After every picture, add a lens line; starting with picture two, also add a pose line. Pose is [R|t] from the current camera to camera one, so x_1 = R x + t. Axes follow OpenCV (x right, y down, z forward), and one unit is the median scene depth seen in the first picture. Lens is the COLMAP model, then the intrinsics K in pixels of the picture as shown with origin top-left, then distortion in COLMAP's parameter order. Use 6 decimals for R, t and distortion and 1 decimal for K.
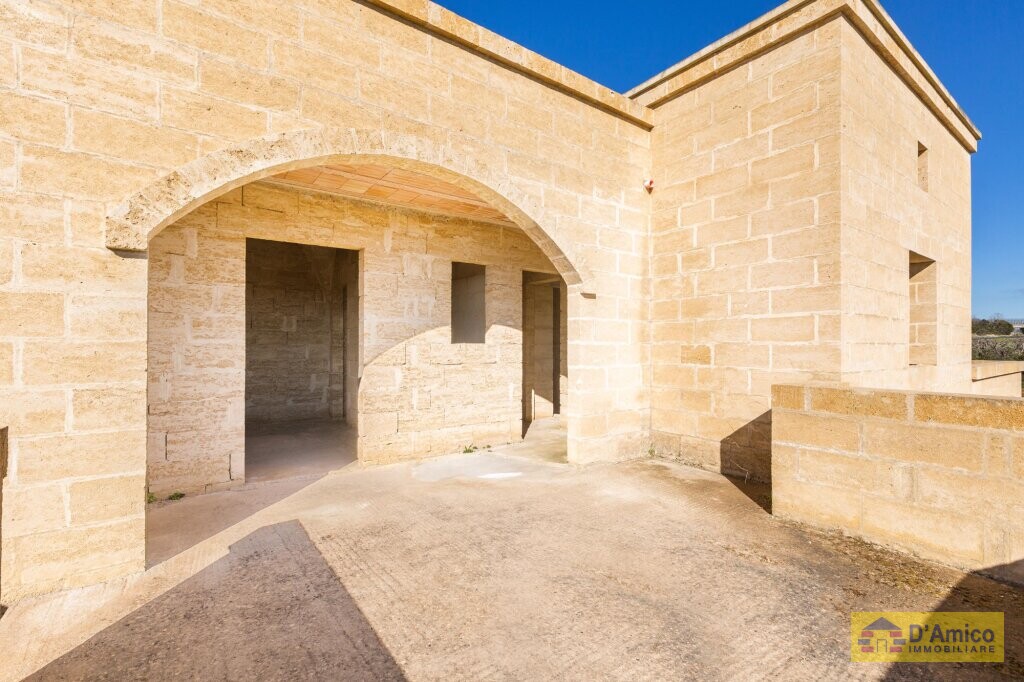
lens RADIAL K [[467.1, 0, 515.5], [0, 467.1, 343.8], [0, 0, 1]] dist [0.000749, 0.002087]
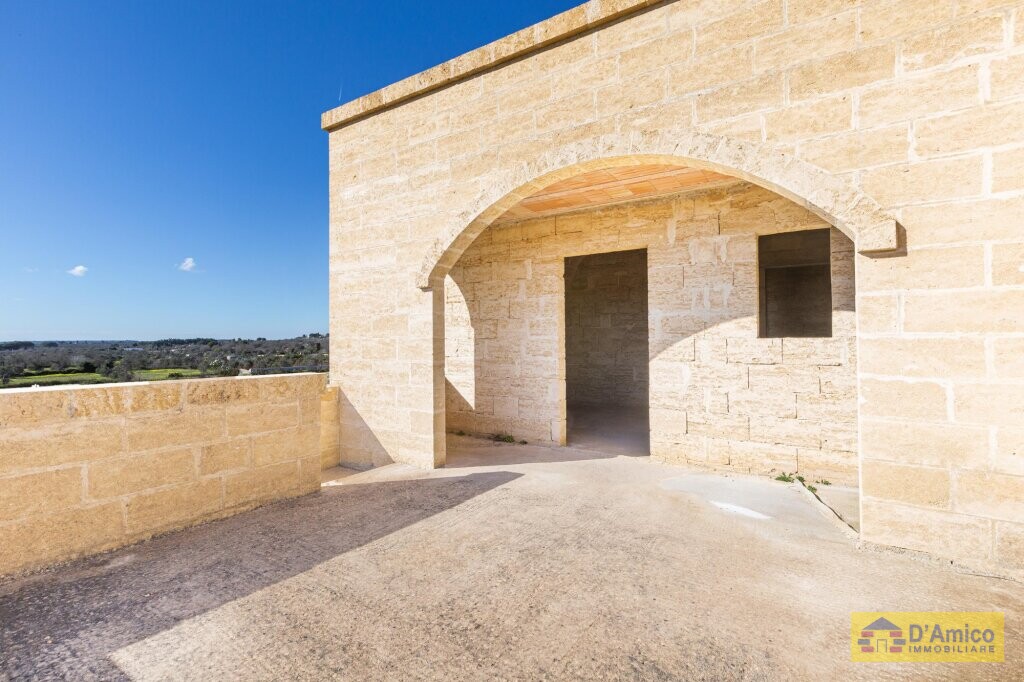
lens RADIAL K [[467.1, 0, 512.5], [0, 467.1, 336.1], [0, 0, 1]] dist [0.000749, 0.002087]
pose [[0.350924, -0.010322, -0.936347, 0.611534], [0.003391, 0.999947, -0.009753, 0.003705], [0.936398, 0.000247, 0.350941, 0.423292]]
